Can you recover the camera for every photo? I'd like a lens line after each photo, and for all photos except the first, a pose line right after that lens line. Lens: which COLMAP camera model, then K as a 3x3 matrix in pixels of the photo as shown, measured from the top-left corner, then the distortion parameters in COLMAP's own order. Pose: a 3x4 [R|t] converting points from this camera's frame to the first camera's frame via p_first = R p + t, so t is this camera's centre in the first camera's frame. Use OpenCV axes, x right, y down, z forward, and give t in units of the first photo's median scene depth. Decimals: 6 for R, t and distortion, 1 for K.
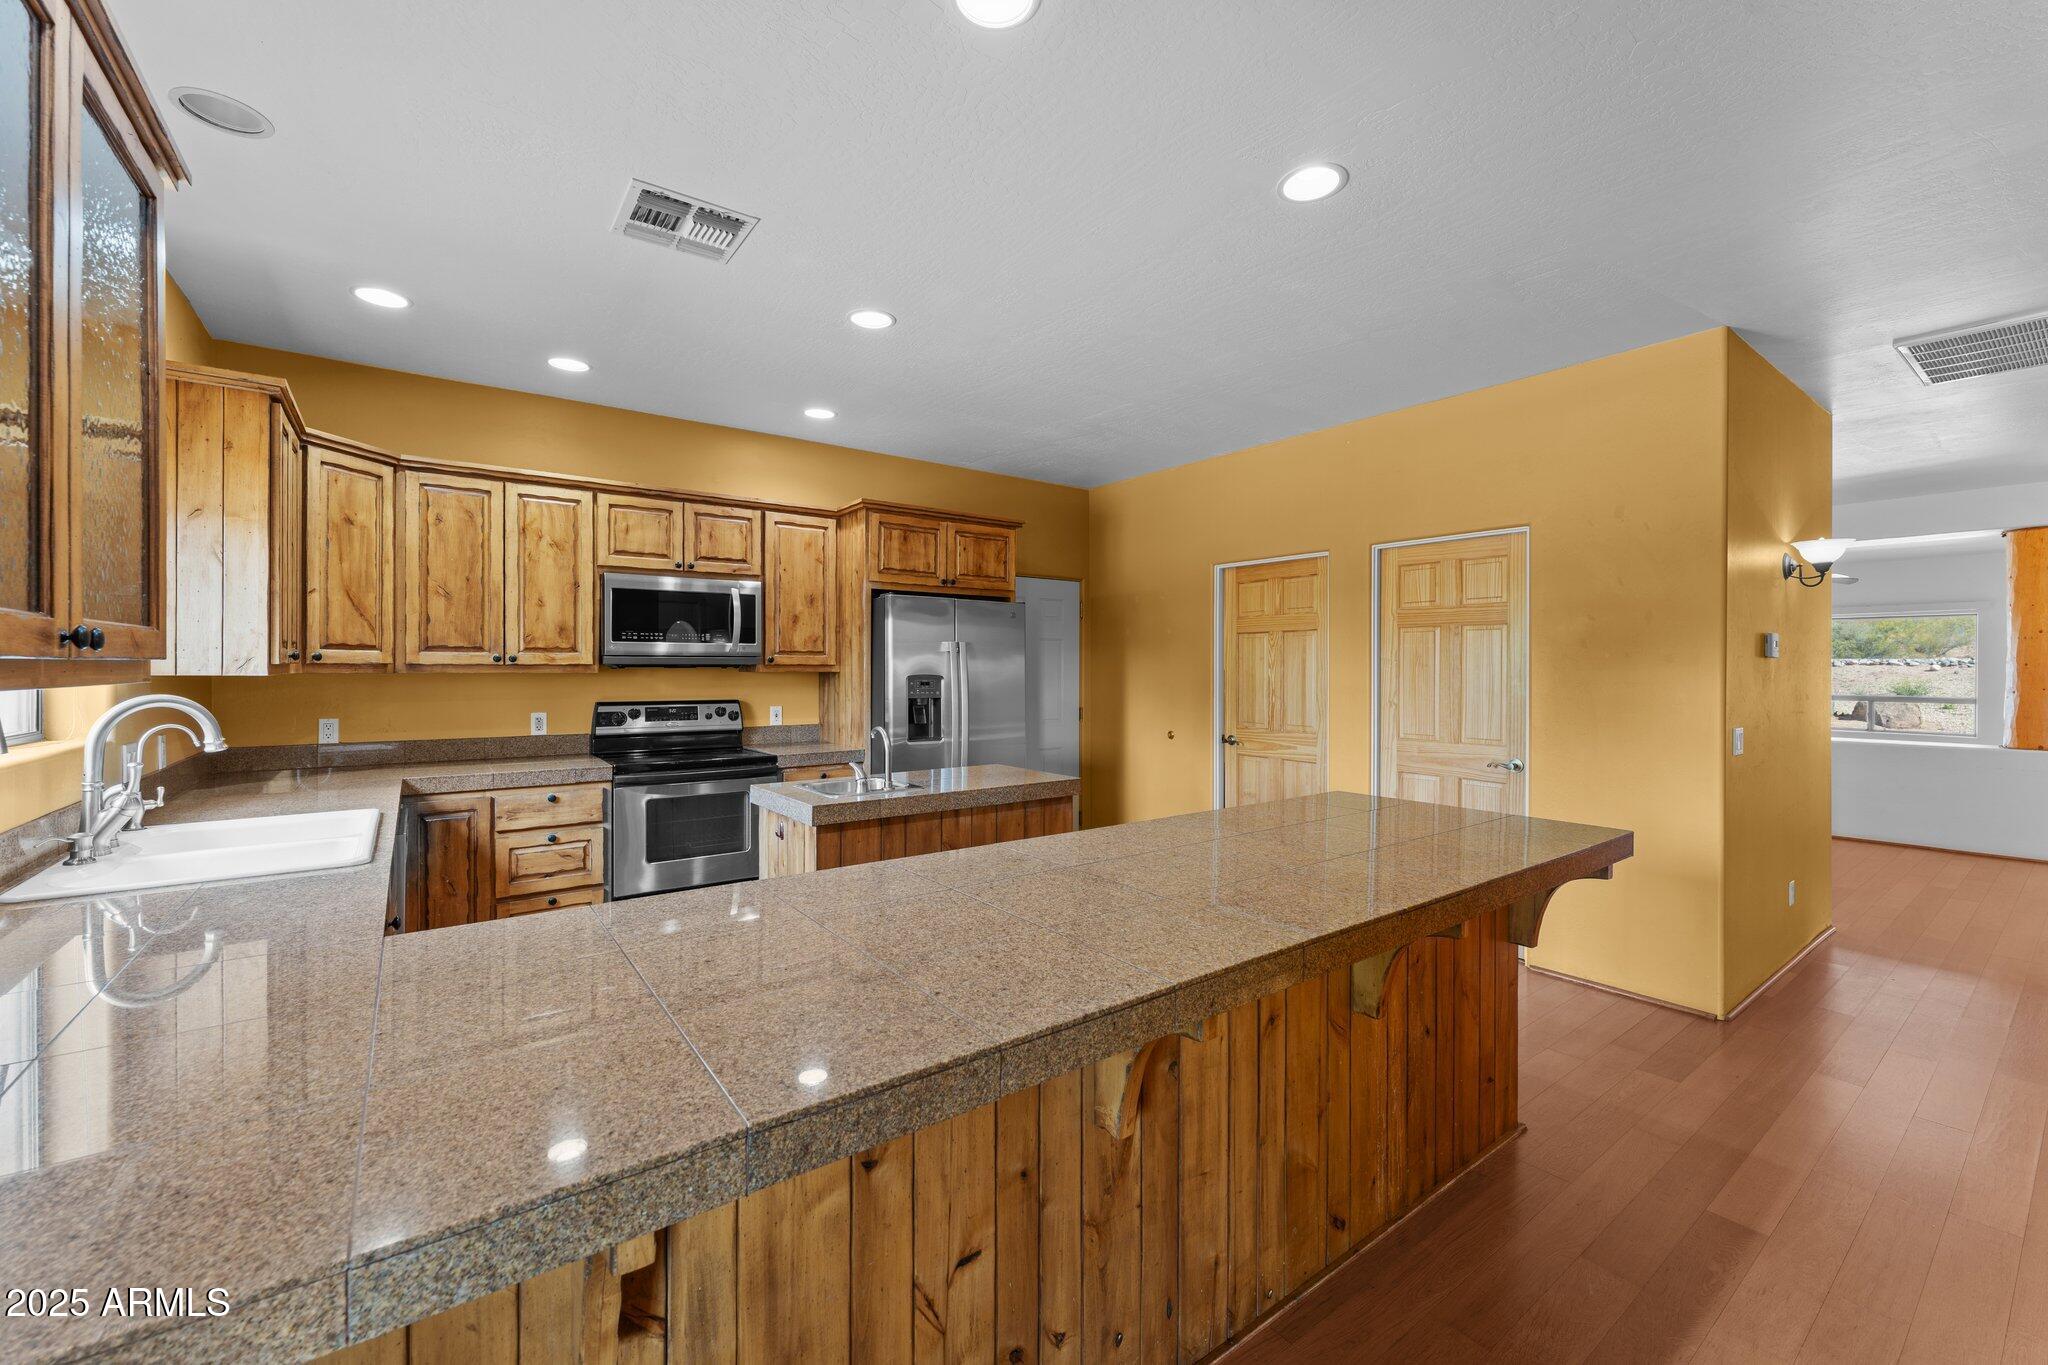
lens RADIAL K [[826.9, 0, 1011.6], [0, 826.9, 671.0], [0, 0, 1]] dist [0.000832, 0.001144]
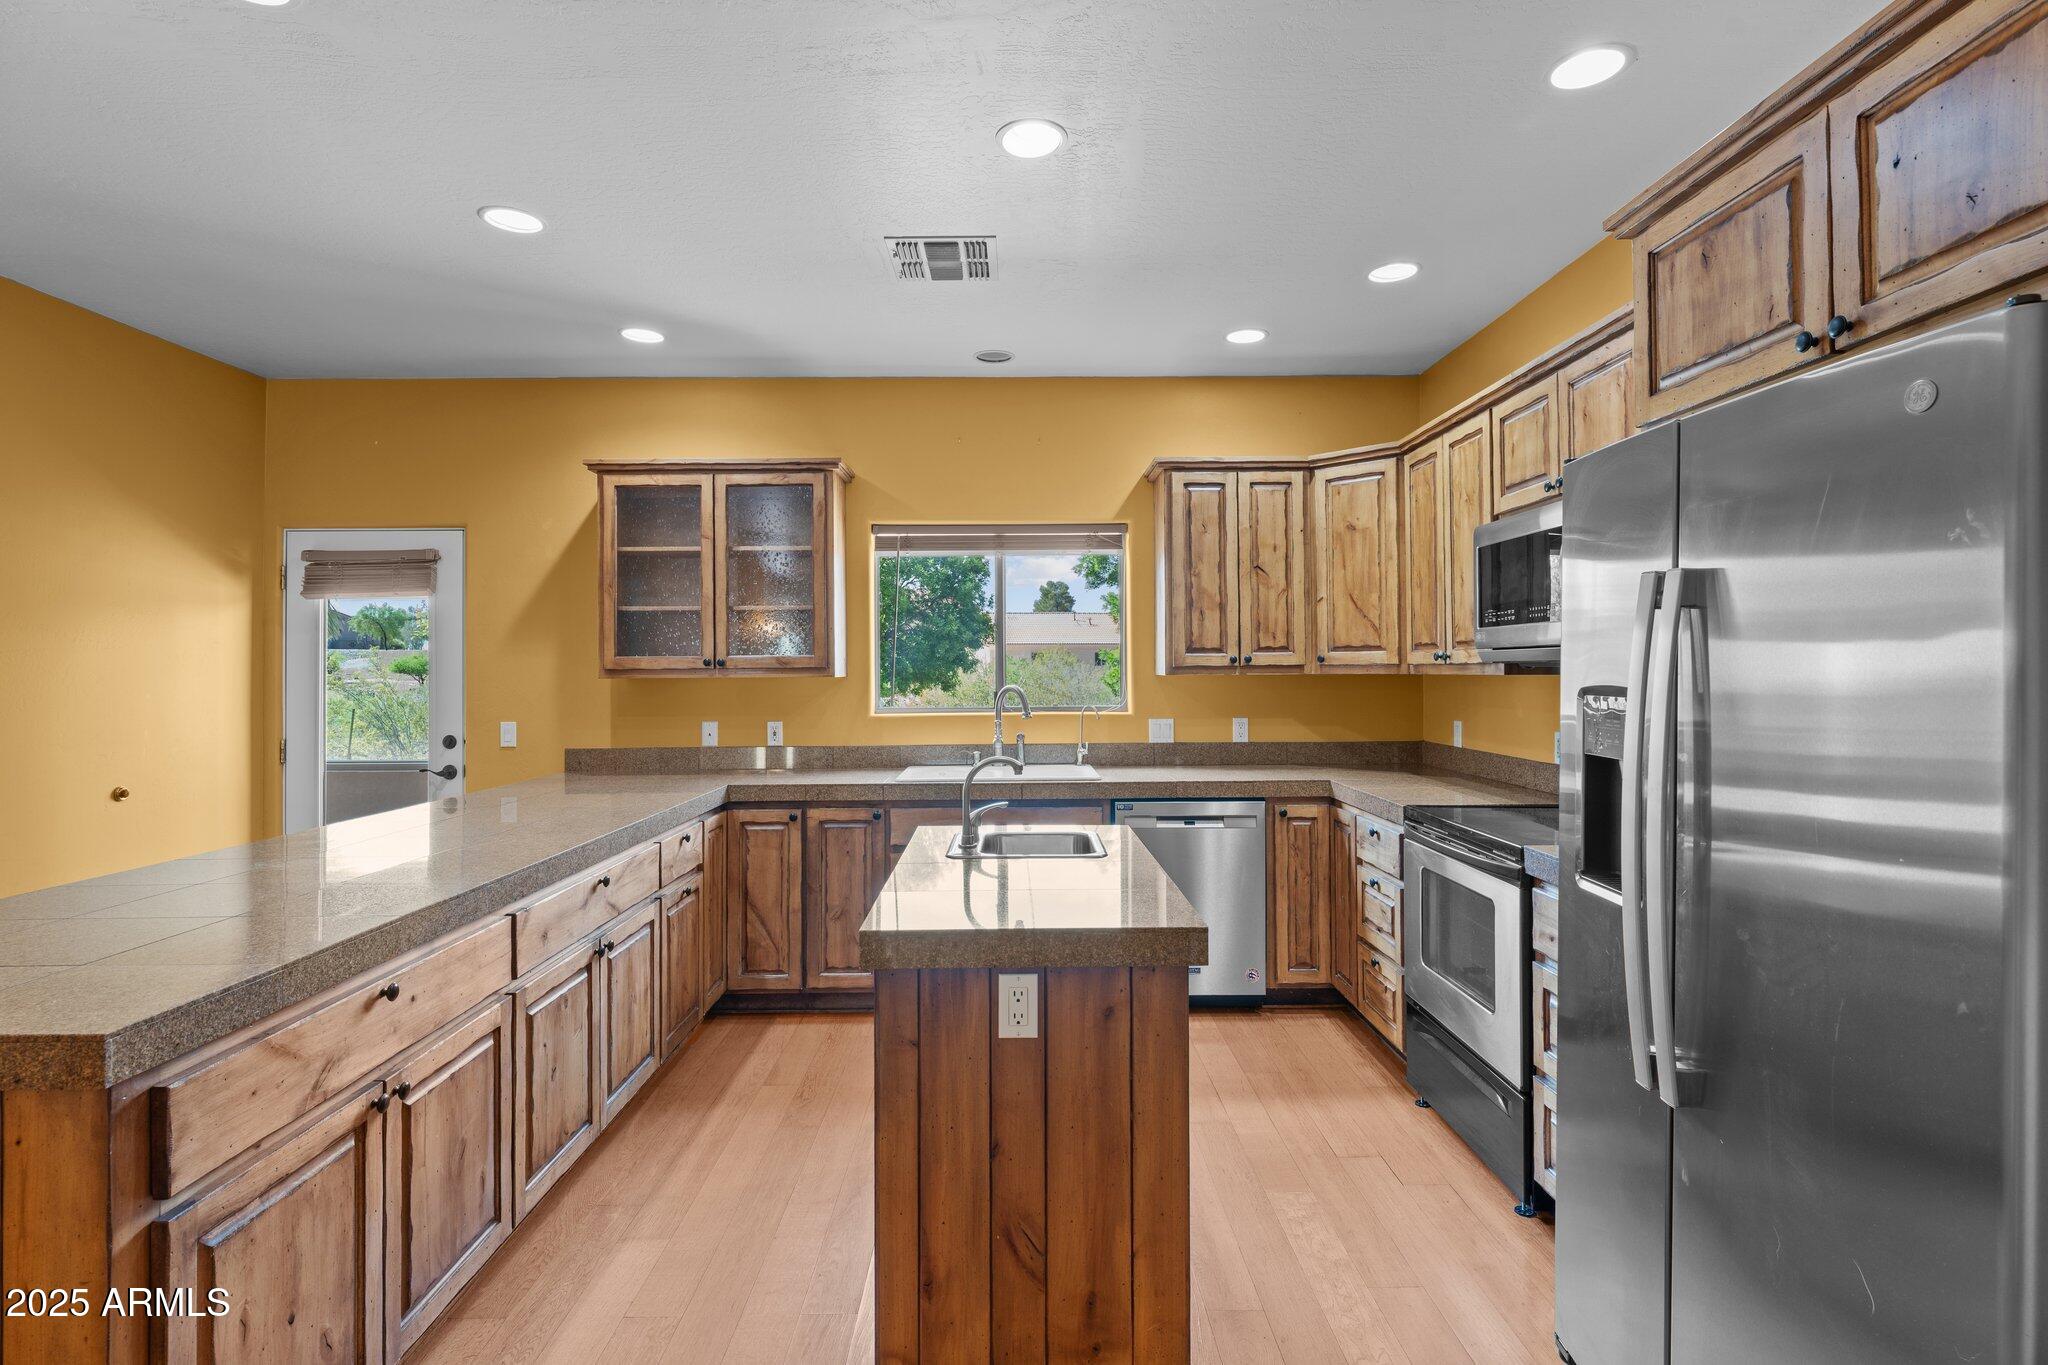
lens RADIAL K [[996.0, 0, 1028.3], [0, 996.0, 657.2], [0, 0, 1]] dist [0.003456, -0.001390]
pose [[-0.567306, -0.008666, -0.823462, 0.360811], [0.001791, 0.999929, -0.011757, -0.003215], [0.823505, -0.008145, -0.567250, 1.082534]]
